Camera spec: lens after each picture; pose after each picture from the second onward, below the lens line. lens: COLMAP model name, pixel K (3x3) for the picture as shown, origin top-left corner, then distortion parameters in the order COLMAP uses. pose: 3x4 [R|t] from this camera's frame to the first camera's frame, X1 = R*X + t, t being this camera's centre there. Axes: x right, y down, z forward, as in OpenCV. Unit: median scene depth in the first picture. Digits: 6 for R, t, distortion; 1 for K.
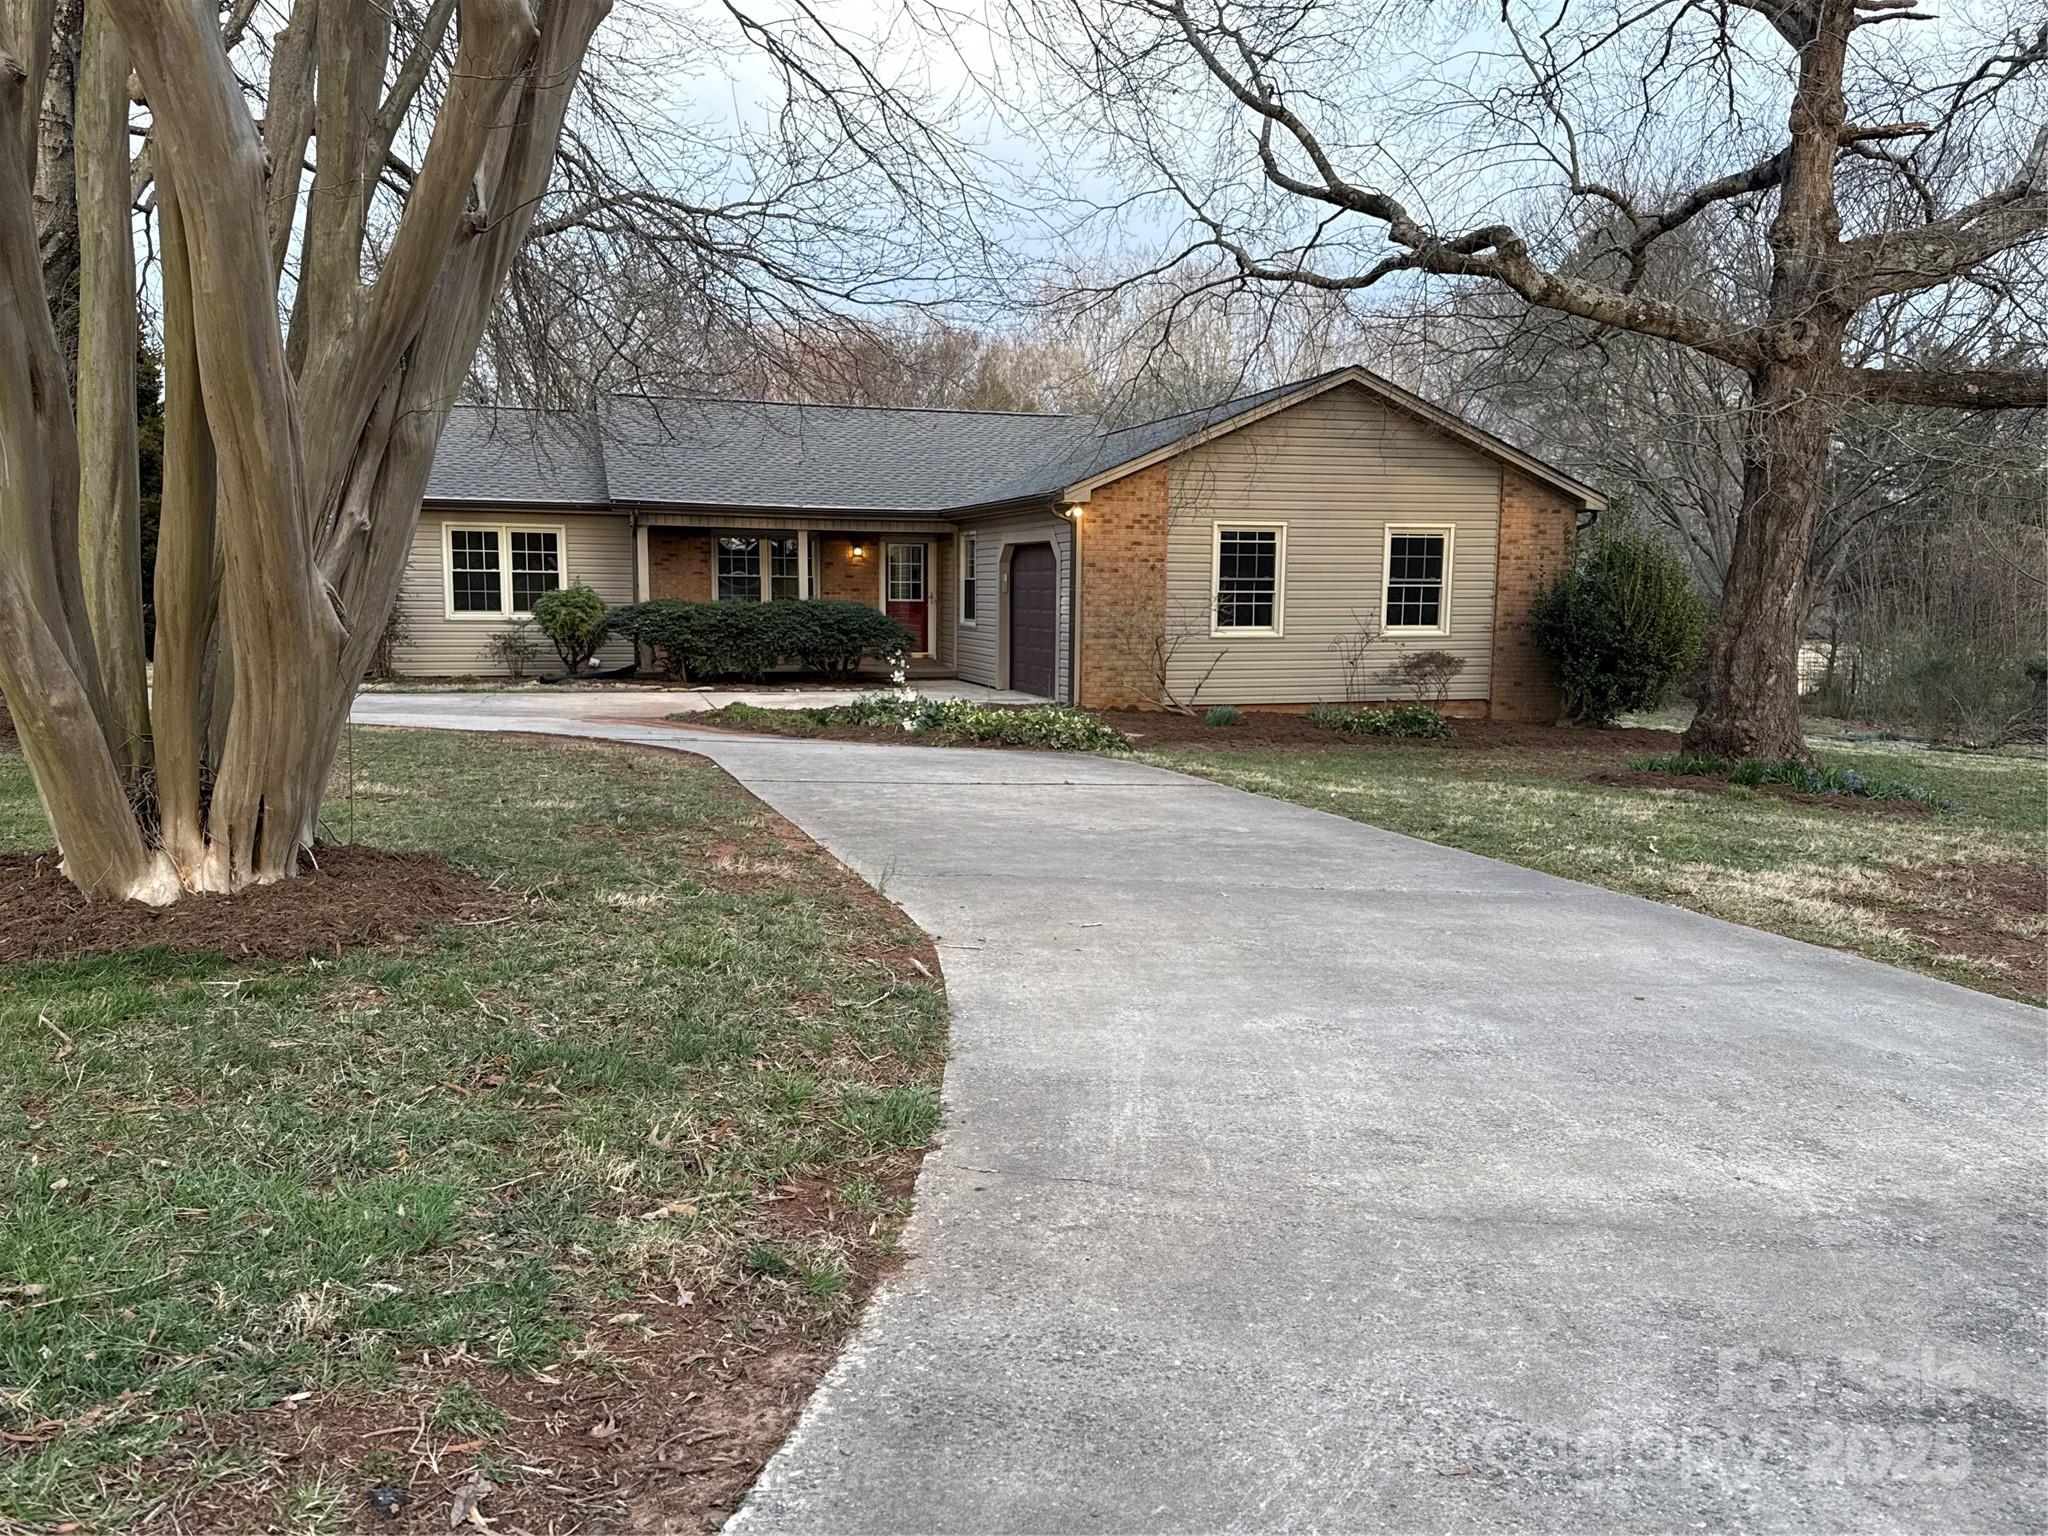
lens RADIAL K [[1542.2, 0, 1032.0], [0, 1542.2, 759.1], [0, 0, 1]] dist [0.192258, -0.412728]
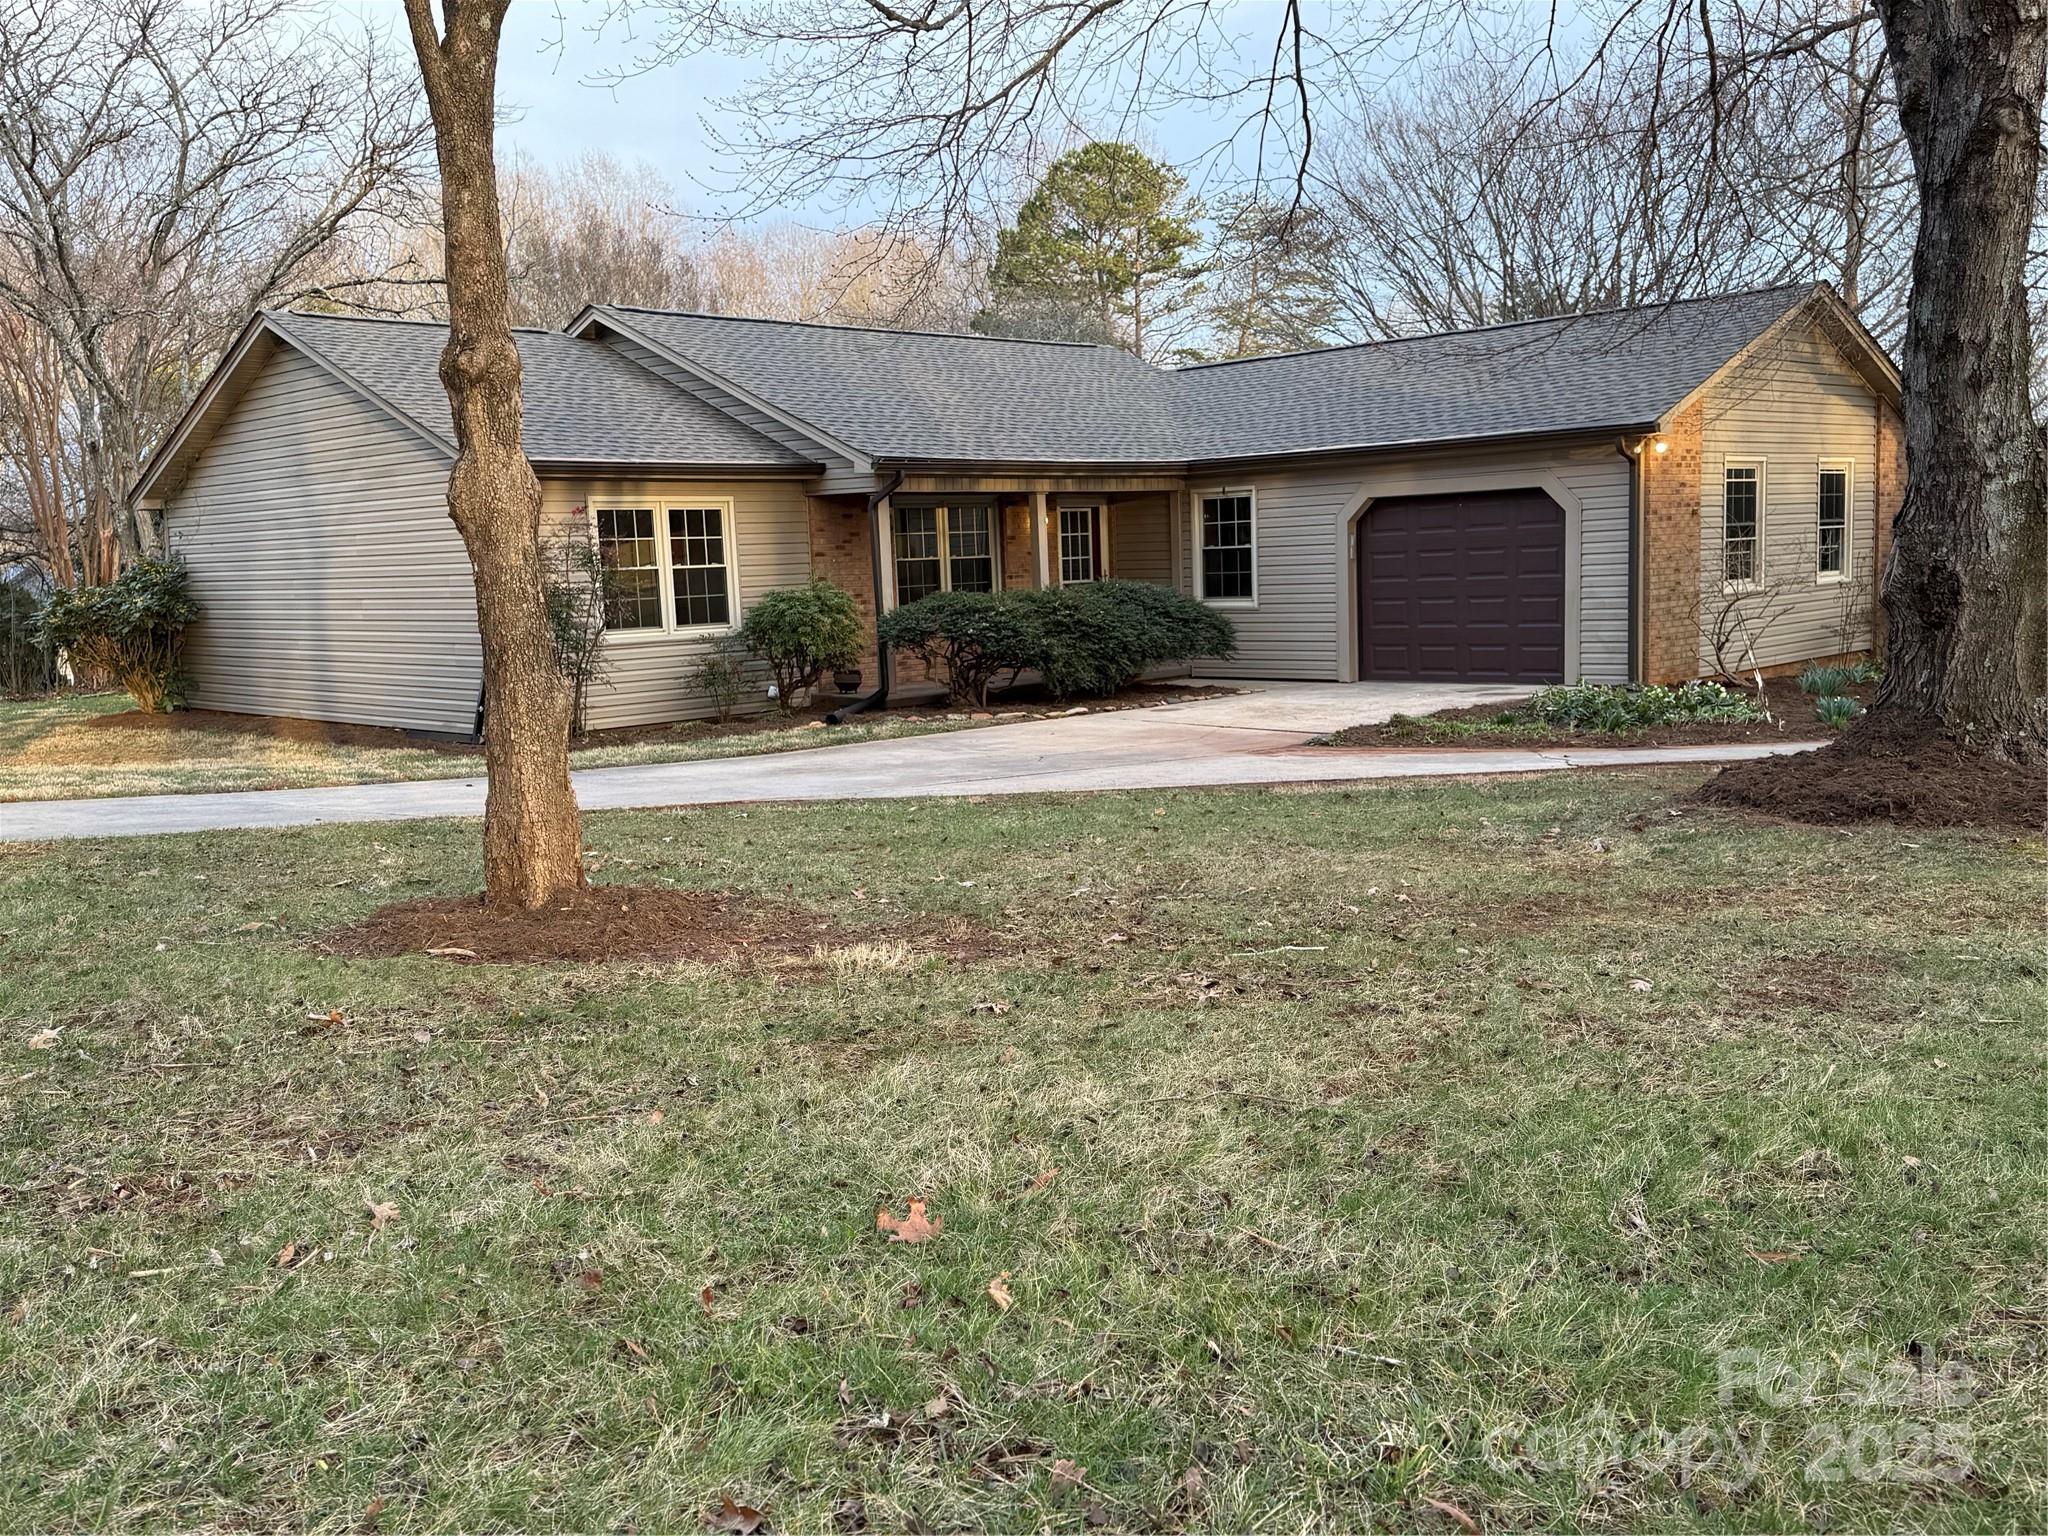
lens RADIAL K [[1811.6, 0, 1024.0], [0, 1811.6, 768.0], [0, 0, 1]] dist [0.044730, -0.001293]
pose [[0.885483, -0.097164, 0.454400, -0.666604], [0.098919, 0.994895, 0.019975, -0.041254], [-0.454021, 0.027261, 0.890574, 0.285055]]
